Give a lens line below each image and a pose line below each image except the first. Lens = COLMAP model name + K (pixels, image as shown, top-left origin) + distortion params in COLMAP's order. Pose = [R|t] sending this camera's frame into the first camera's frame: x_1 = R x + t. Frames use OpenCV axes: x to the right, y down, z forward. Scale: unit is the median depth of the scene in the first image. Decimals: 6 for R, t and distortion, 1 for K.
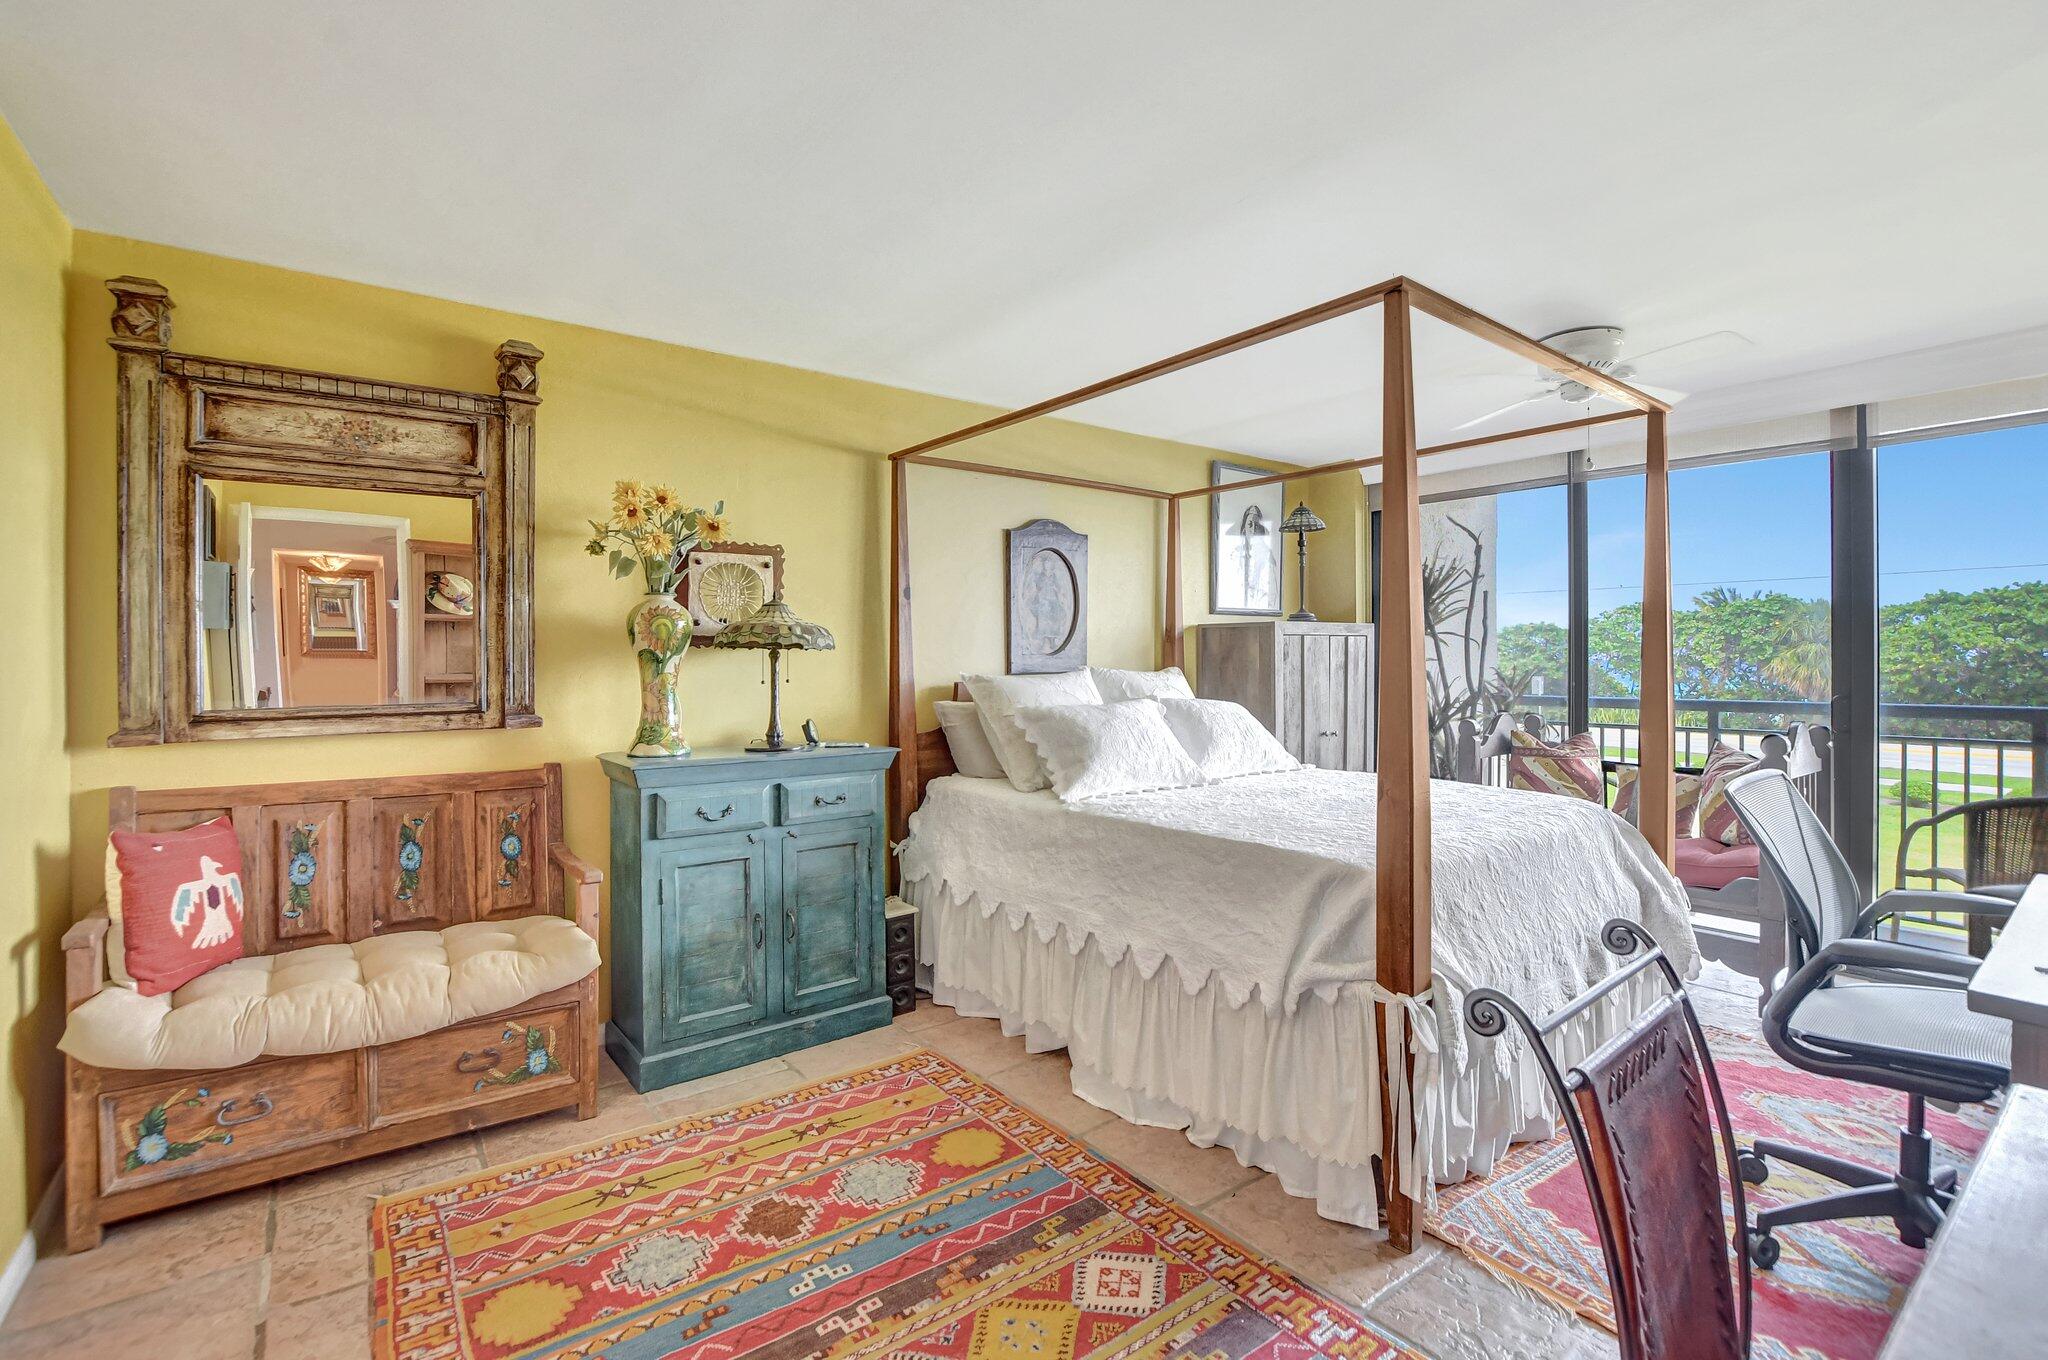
lens RADIAL K [[920.9, 0, 1010.7], [0, 920.9, 664.8], [0, 0, 1]] dist [-0.024738, 0.001076]
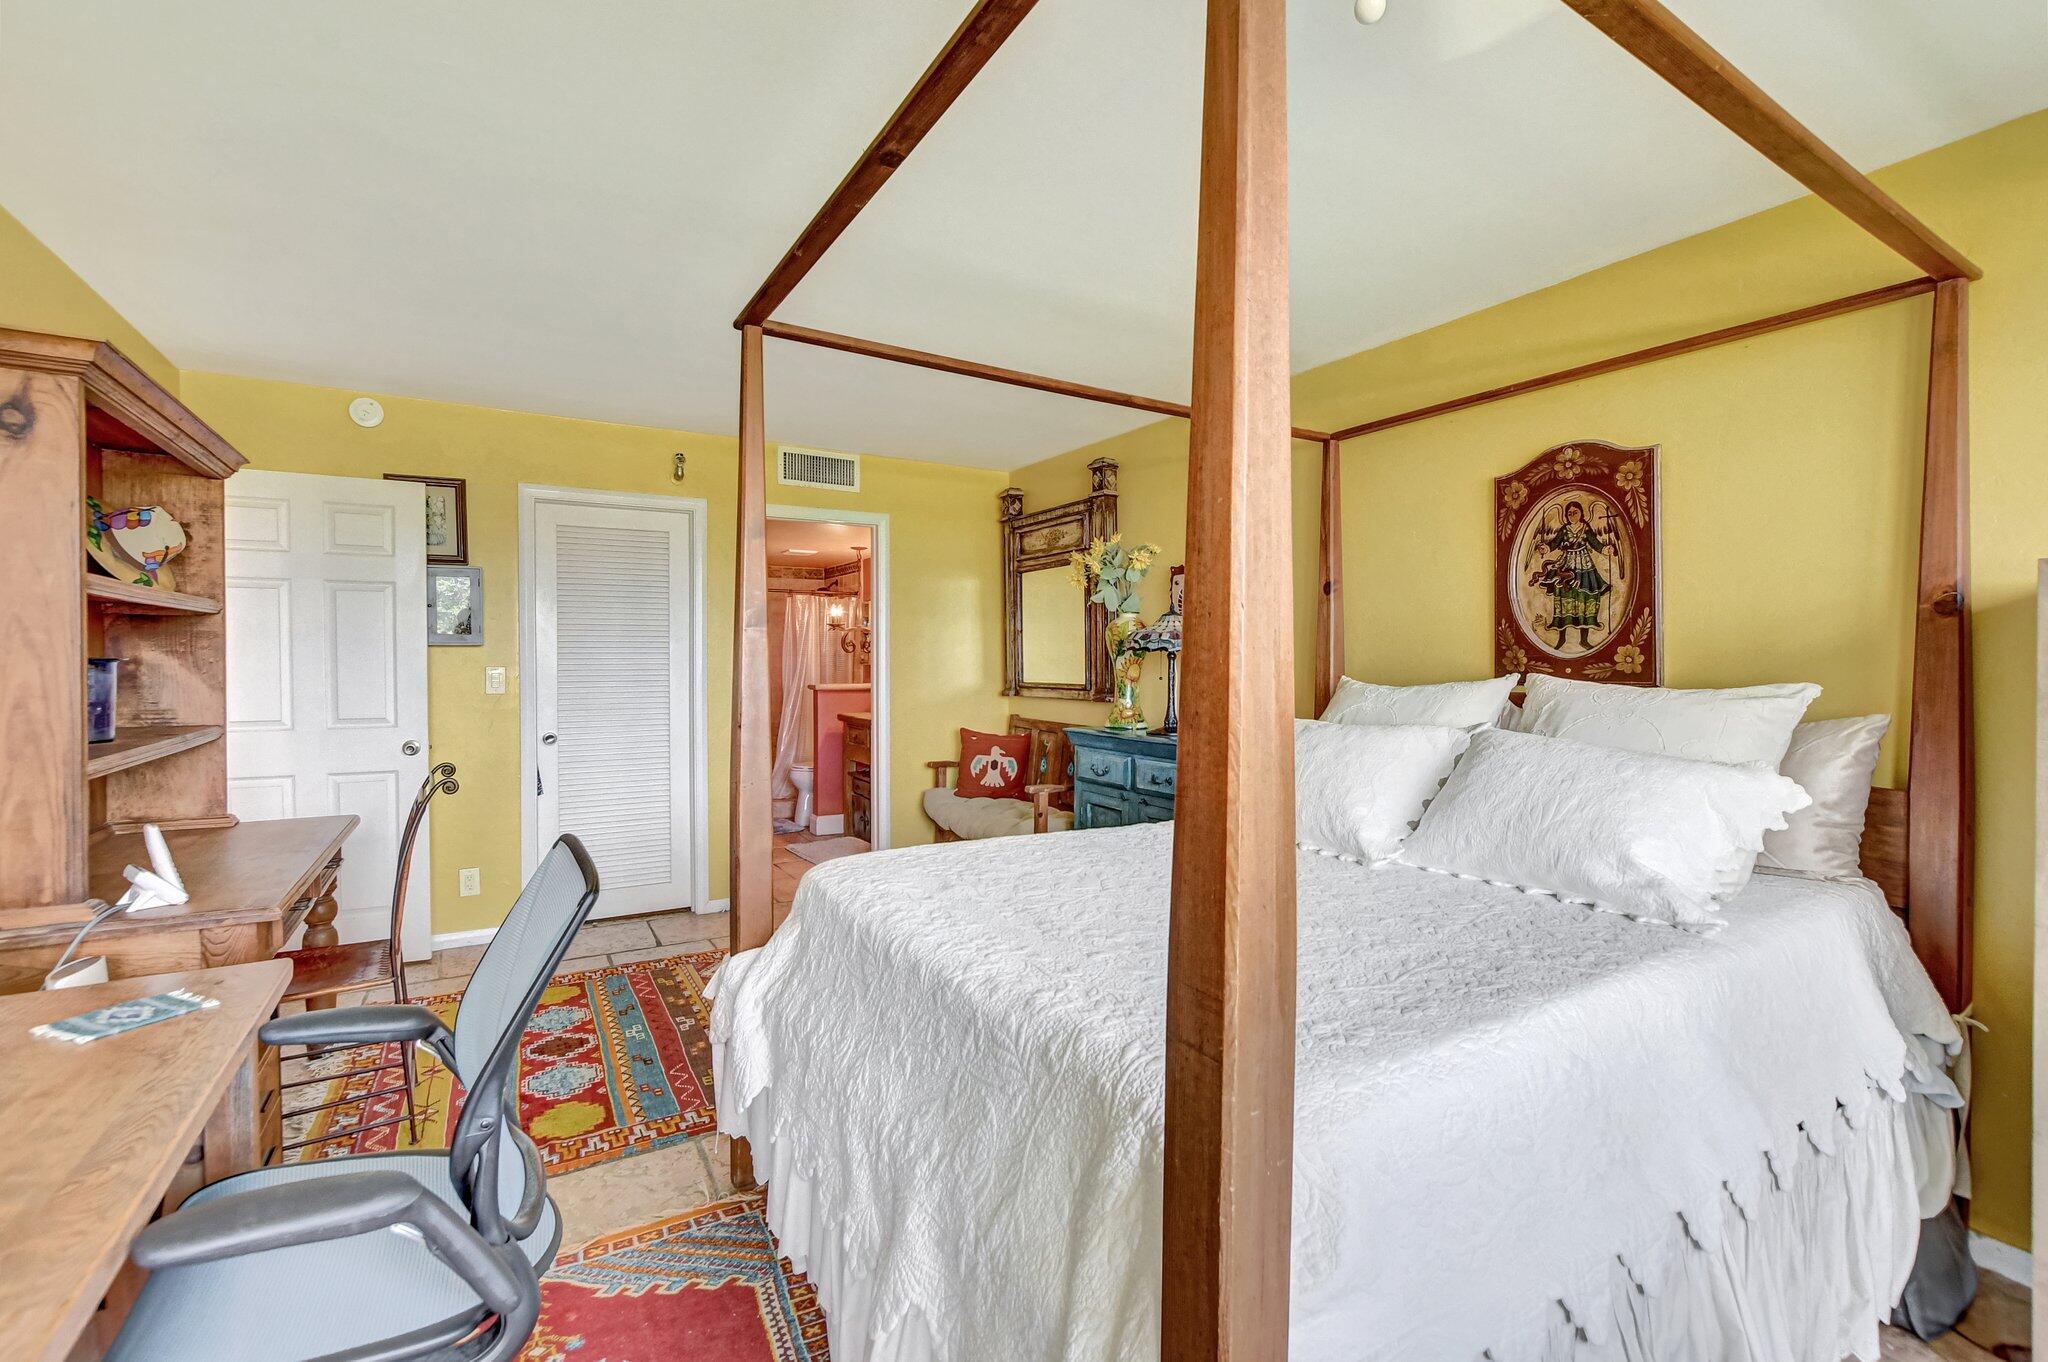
lens RADIAL K [[920.9, 0, 1025.4], [0, 920.9, 673.6], [0, 0, 1]] dist [-0.024738, 0.001076]
pose [[-0.100712, 0.025343, -0.994593, 1.198201], [-0.003850, 0.999658, 0.025862, -0.023202], [0.994908, 0.006434, -0.100580, 1.149738]]
